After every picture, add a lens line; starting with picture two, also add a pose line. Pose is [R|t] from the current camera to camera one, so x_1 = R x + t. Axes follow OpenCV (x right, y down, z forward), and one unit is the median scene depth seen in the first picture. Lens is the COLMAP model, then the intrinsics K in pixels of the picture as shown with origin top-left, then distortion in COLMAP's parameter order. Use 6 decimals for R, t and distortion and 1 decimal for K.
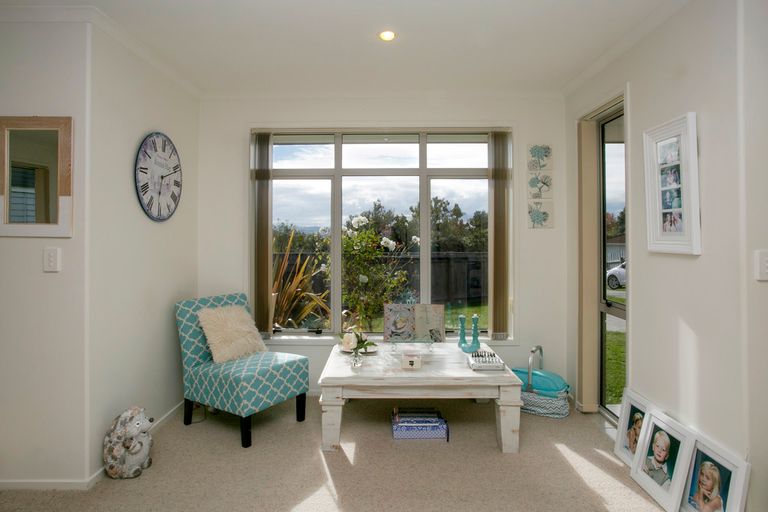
lens RADIAL K [[434.2, 0, 386.1], [0, 434.2, 230.3], [0, 0, 1]] dist [-0.071050, 0.037735]
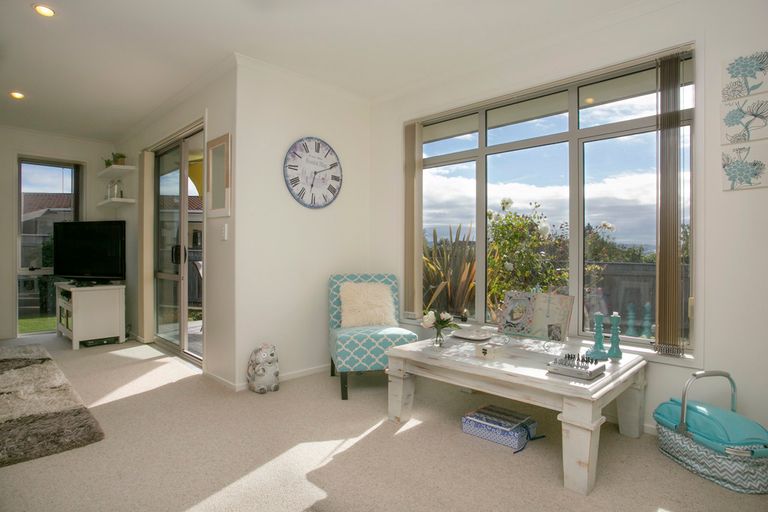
lens RADIAL K [[432.5, 0, 384.0], [0, 432.5, 256.0], [0, 0, 1]] dist [-0.078204, 0.045258]
pose [[0.714992, 0.008172, -0.699085, 0.487638], [0.003199, 0.999883, 0.014960, 0.097974], [0.699126, -0.012933, 0.714882, 0.234578]]
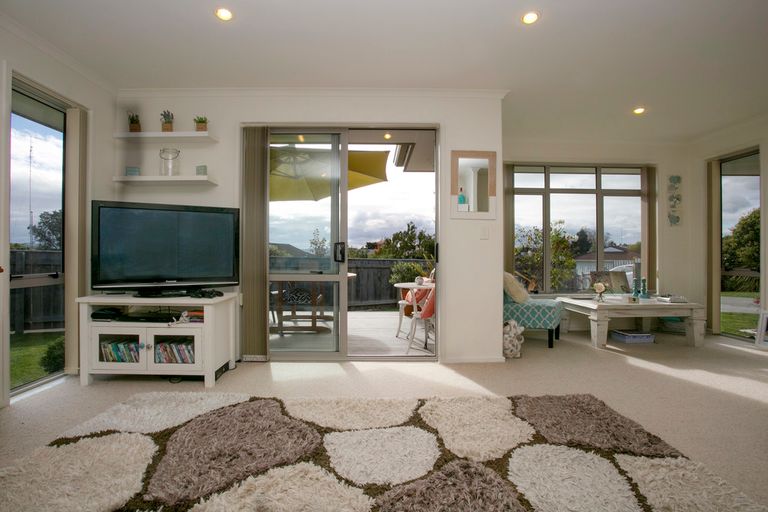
lens RADIAL K [[379.0, 0, 384.0], [0, 379.0, 256.0], [0, 0, 1]] dist [-0.038160, 0.000712]
pose [[0.999028, 0.001360, 0.044057, -0.966858], [-0.001704, 0.999968, 0.007775, 0.117907], [-0.044045, -0.007843, 0.998999, -0.426086]]
